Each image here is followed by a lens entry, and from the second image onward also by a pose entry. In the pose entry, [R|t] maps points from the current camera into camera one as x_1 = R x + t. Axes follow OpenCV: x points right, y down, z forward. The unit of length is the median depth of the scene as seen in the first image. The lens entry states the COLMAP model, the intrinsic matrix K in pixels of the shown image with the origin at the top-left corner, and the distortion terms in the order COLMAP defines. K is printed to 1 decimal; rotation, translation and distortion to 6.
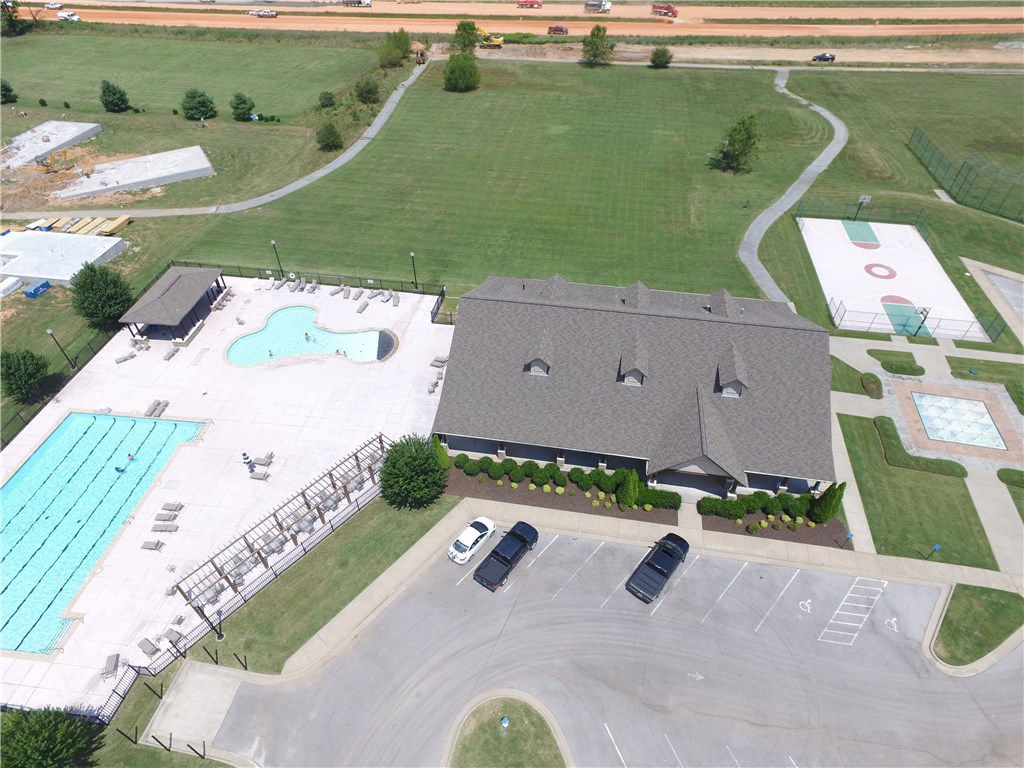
lens RADIAL K [[593.2, 0, 509.5], [0, 593.2, 400.3], [0, 0, 1]] dist [-0.018235, 0.017621]
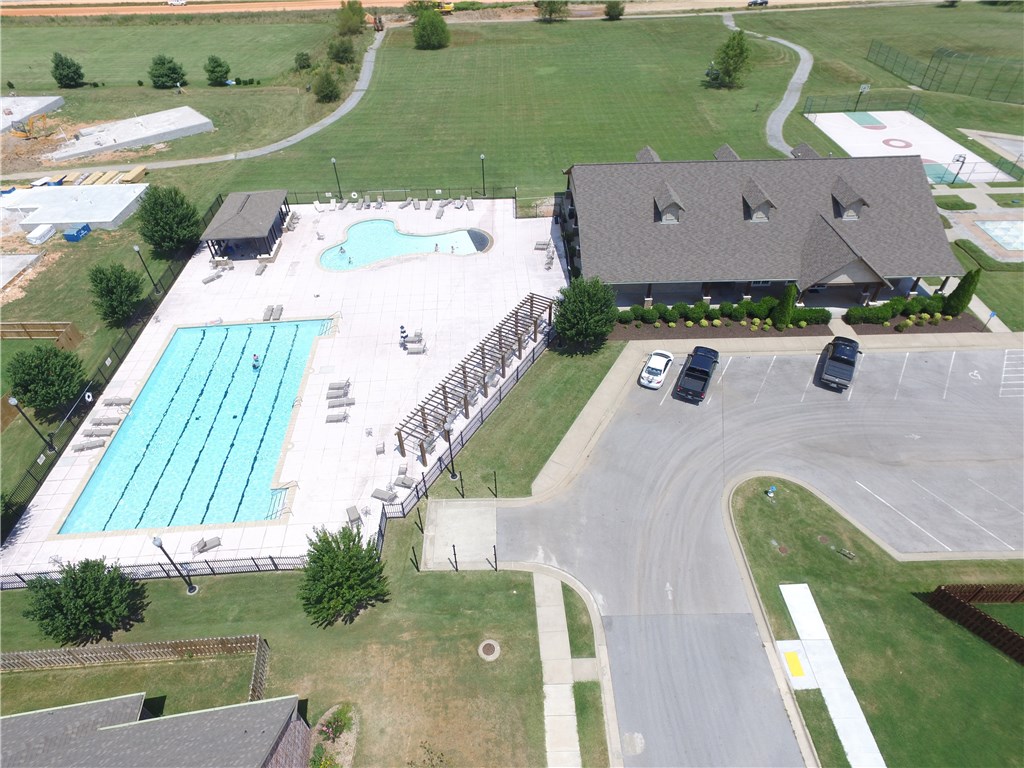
lens RADIAL K [[593.2, 0, 509.5], [0, 593.2, 400.3], [0, 0, 1]] dist [-0.018235, 0.017621]
pose [[0.983274, -0.134165, 0.123172, -0.263439], [0.136395, 0.990606, -0.009822, 0.156510], [-0.120697, 0.026458, 0.992337, 0.012544]]
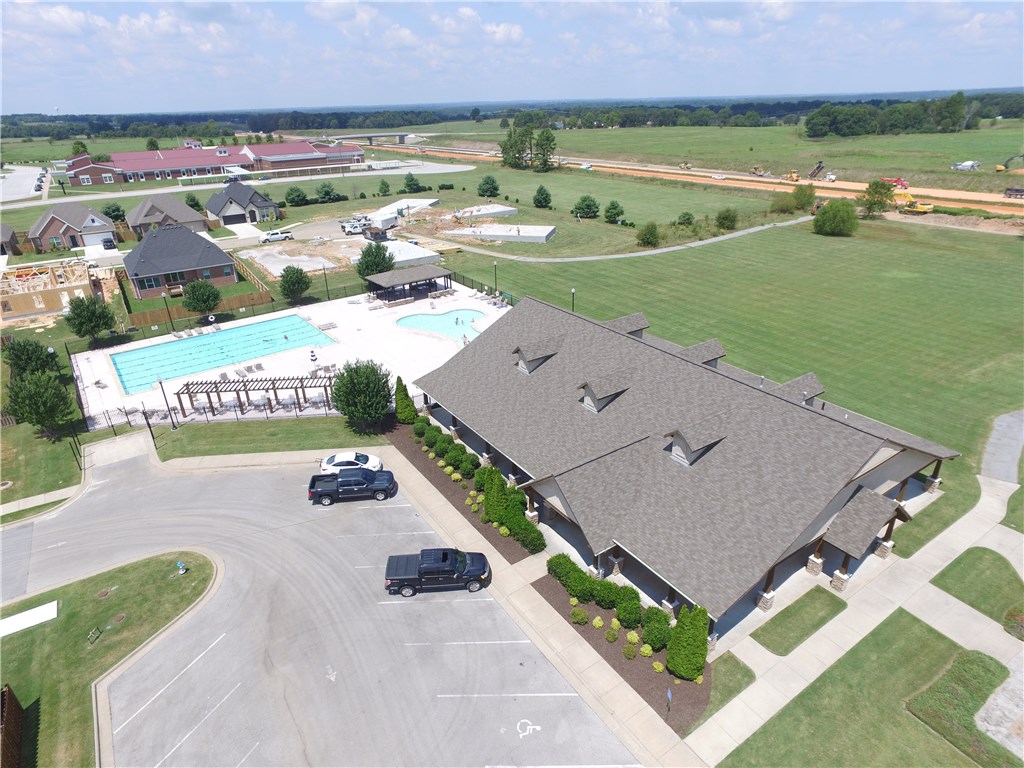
lens RADIAL K [[593.2, 0, 509.5], [0, 593.2, 400.3], [0, 0, 1]] dist [-0.018235, 0.017621]
pose [[0.692926, 0.317491, -0.647344, 0.427501], [-0.486687, 0.868390, -0.095053, 0.062065], [0.531968, 0.380919, 0.756248, 0.208493]]
